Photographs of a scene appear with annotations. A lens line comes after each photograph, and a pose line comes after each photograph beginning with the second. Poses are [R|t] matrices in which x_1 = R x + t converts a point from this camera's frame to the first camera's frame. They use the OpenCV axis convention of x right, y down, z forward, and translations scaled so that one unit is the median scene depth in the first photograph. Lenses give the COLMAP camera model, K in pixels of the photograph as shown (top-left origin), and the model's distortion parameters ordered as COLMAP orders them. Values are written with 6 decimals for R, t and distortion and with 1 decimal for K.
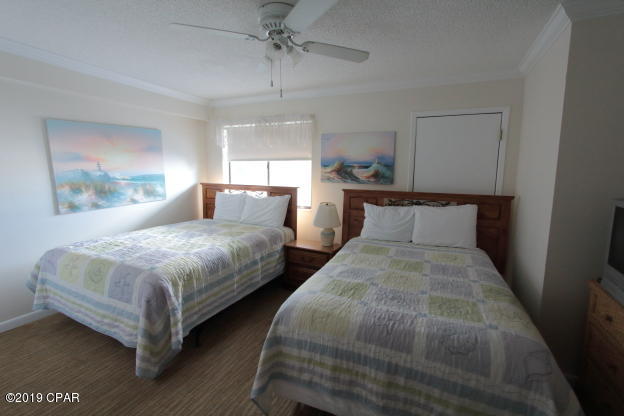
lens RADIAL K [[291.8, 0, 312.0], [0, 291.8, 208.0], [0, 0, 1]] dist [-0.000963, -0.000070]
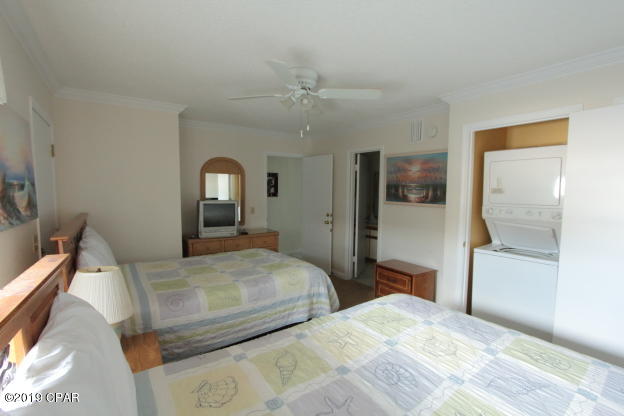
lens RADIAL K [[289.6, 0, 312.0], [0, 289.6, 208.0], [0, 0, 1]] dist [0.018117, 0.000112]
pose [[-0.853296, -0.053122, 0.518713, -0.451349], [0.056971, 0.979343, 0.194015, -0.173489], [-0.518304, 0.195104, -0.832643, 1.167486]]
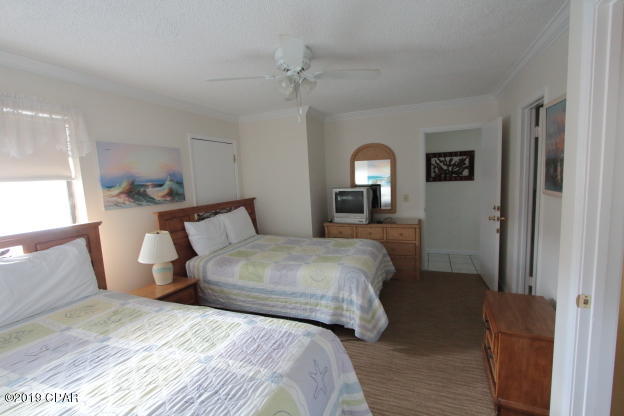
lens RADIAL K [[289.6, 0, 312.0], [0, 289.6, 208.0], [0, 0, 1]] dist [0.018117, 0.000112]
pose [[-0.025006, -0.119327, 0.992540, -0.719528], [0.188504, 0.974477, 0.121904, -0.094648], [-0.981754, 0.190146, -0.001874, 0.566499]]
